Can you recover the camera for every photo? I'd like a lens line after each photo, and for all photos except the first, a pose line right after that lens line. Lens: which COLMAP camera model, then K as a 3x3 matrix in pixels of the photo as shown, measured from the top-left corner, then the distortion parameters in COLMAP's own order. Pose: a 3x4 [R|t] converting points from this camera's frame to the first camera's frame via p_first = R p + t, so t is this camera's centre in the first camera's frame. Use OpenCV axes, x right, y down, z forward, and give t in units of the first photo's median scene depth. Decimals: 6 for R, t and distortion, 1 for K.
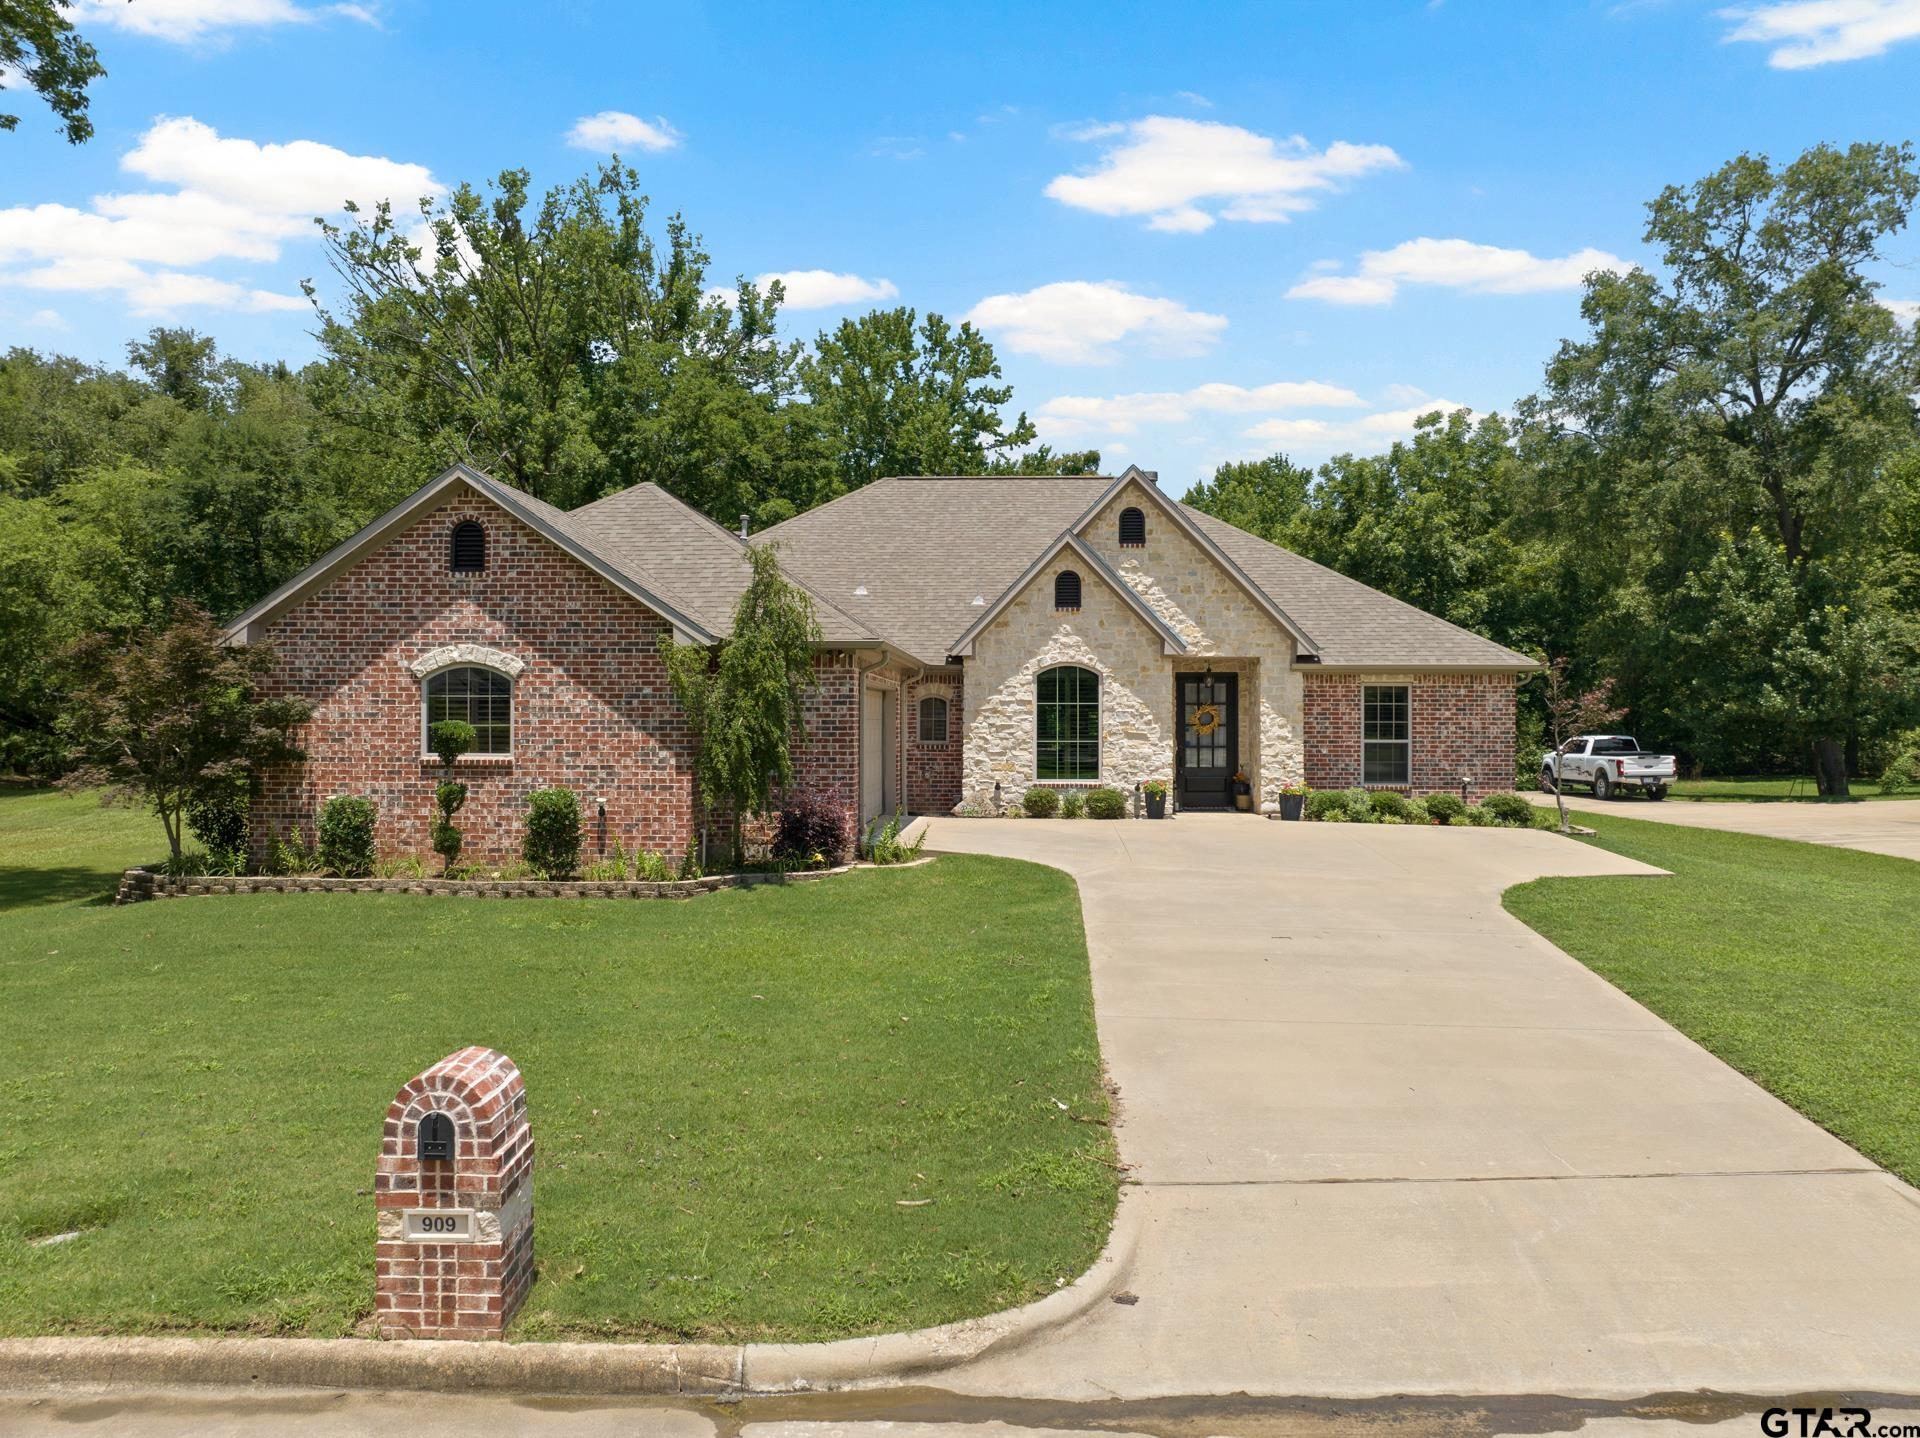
lens RADIAL K [[1590.6, 0, 986.8], [0, 1590.6, 662.0], [0, 0, 1]] dist [-0.054097, 0.001041]
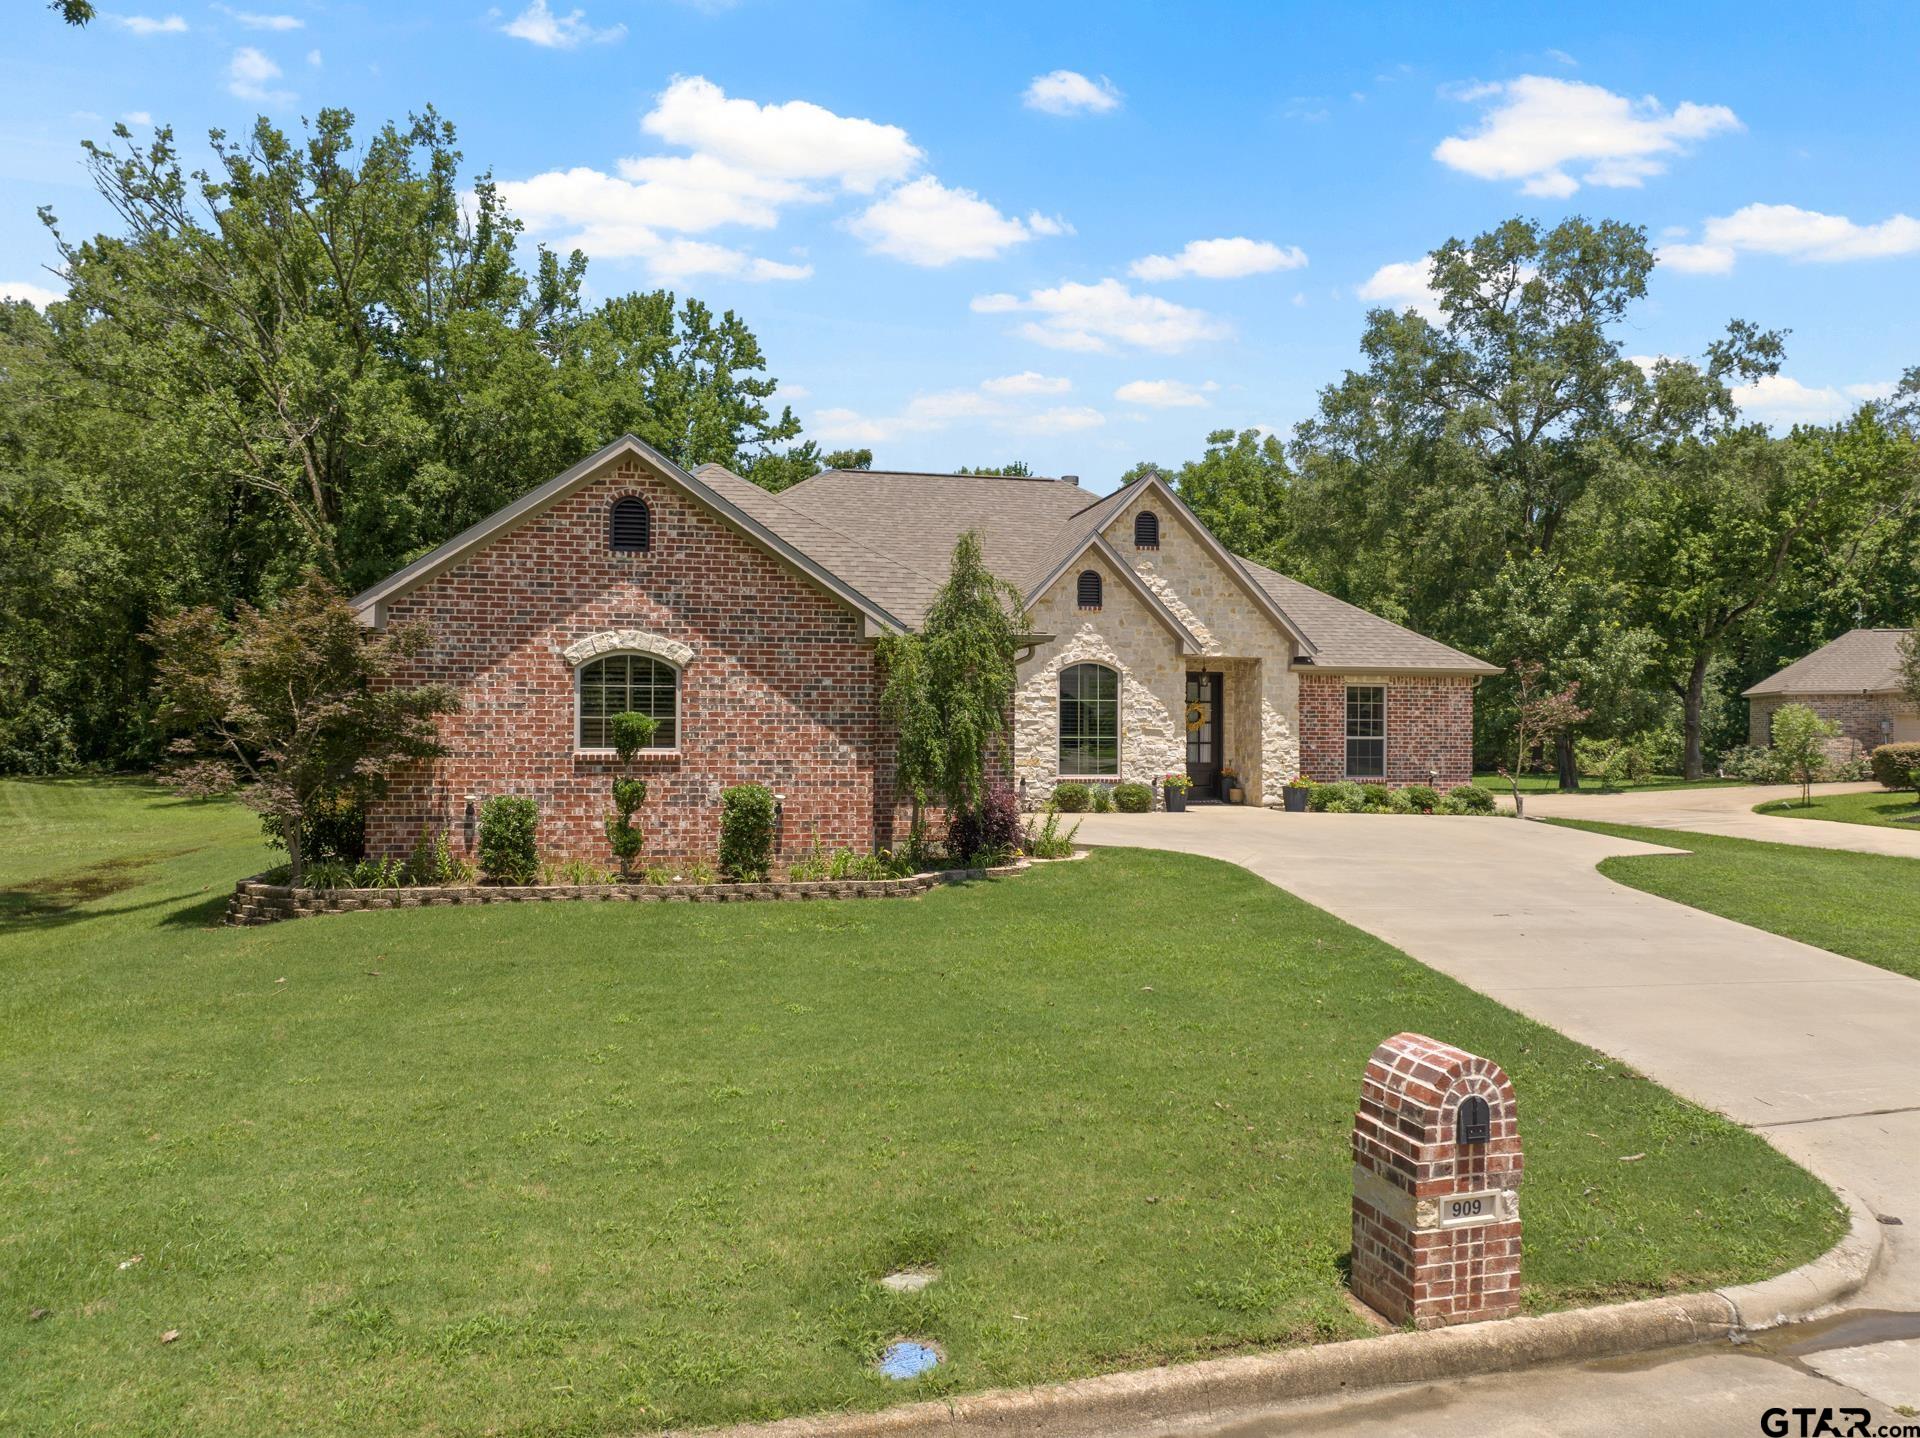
lens RADIAL K [[1590.6, 0, 986.8], [0, 1590.6, 662.0], [0, 0, 1]] dist [-0.054097, 0.001041]
pose [[0.957330, 0.015436, 0.288585, -0.316568], [-0.015296, 0.999879, -0.002742, 0.005523], [-0.288592, -0.001789, 0.957451, 0.042494]]
